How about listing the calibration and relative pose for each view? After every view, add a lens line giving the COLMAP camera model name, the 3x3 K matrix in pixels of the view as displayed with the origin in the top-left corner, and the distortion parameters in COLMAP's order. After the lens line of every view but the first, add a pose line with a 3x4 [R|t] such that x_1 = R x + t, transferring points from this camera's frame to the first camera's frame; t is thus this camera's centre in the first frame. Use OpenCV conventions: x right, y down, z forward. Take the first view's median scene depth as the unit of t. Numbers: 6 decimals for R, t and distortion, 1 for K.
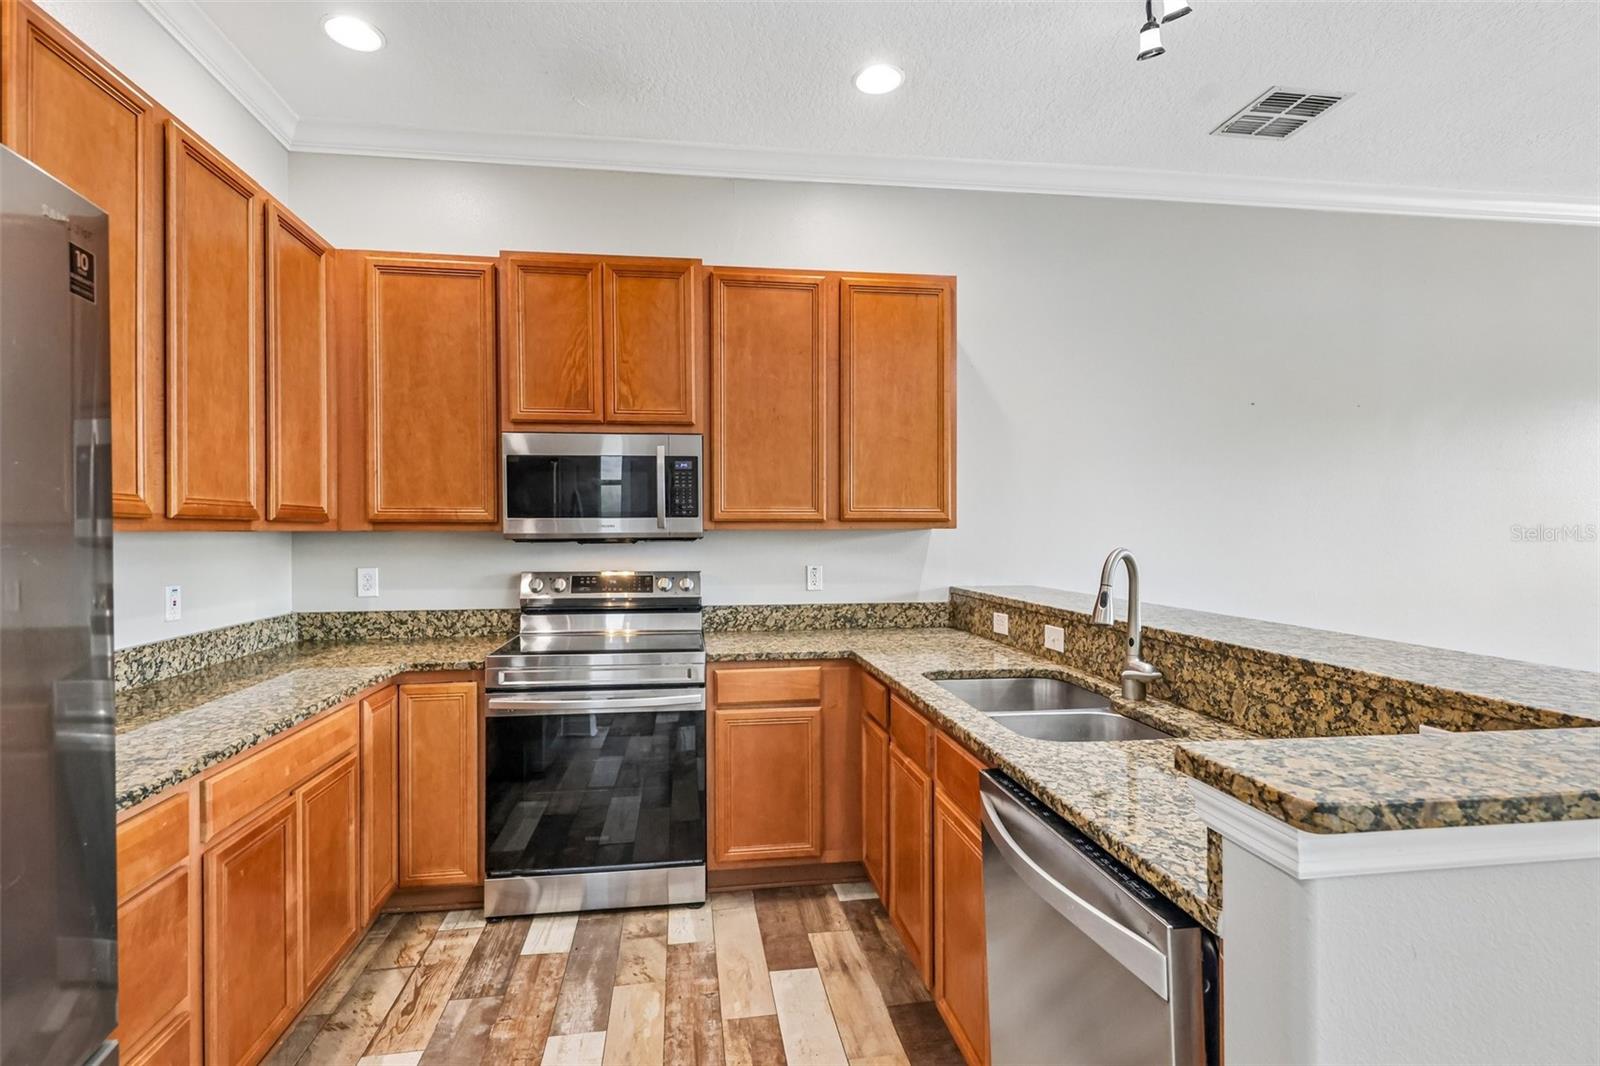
lens RADIAL K [[739.9, 0, 793.0], [0, 739.9, 535.3], [0, 0, 1]] dist [0.004745, -0.000043]
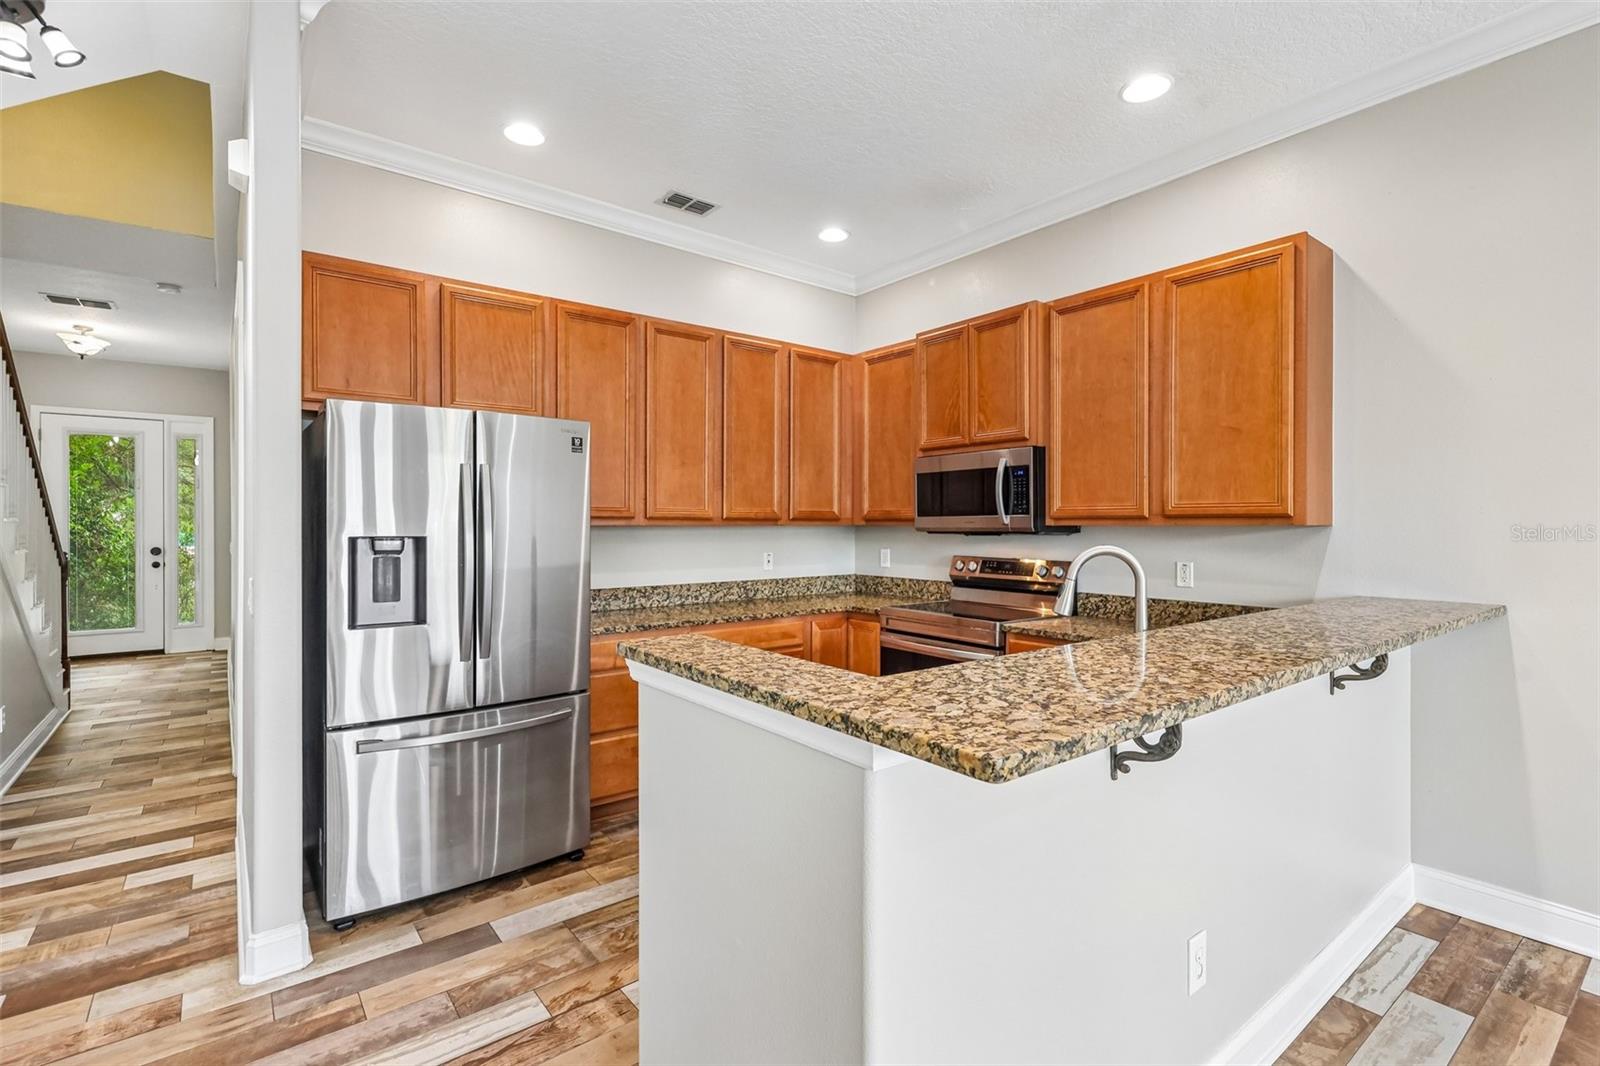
lens RADIAL K [[739.9, 0, 800.1], [0, 739.9, 526.1], [0, 0, 1]] dist [0.004745, -0.000043]
pose [[0.502639, 0.005379, -0.864480, 0.707237], [-0.007914, 0.999967, 0.001620, -0.005192], [0.864460, 0.006027, 0.502665, 0.065361]]
